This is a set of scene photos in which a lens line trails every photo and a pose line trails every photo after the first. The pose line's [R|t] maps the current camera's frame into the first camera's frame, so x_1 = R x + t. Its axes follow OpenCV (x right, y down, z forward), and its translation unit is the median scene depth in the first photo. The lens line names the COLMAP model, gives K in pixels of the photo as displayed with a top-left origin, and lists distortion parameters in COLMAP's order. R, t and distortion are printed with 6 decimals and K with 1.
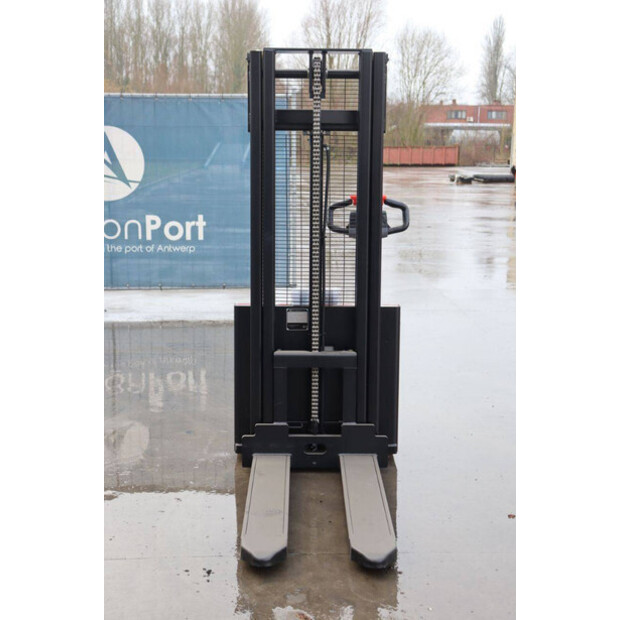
lens RADIAL K [[1016.8, 0, 297.9], [0, 1016.8, 313.8], [0, 0, 1]] dist [0.164524, -0.148840]
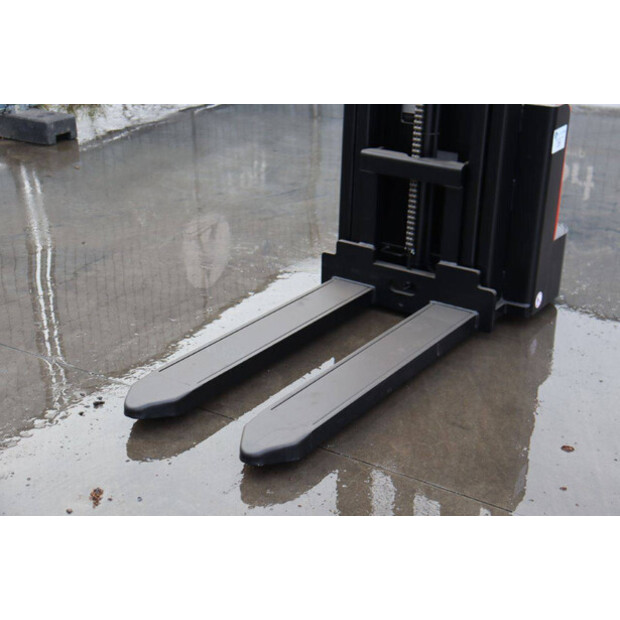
lens RADIAL K [[1016.8, 0, 297.9], [0, 1016.8, 313.8], [0, 0, 1]] dist [0.164524, -0.148840]
pose [[0.822419, 0.227307, -0.521497, 0.350590], [-0.100779, 0.960419, 0.259689, -0.035845], [0.559885, -0.161017, 0.812775, 0.343119]]
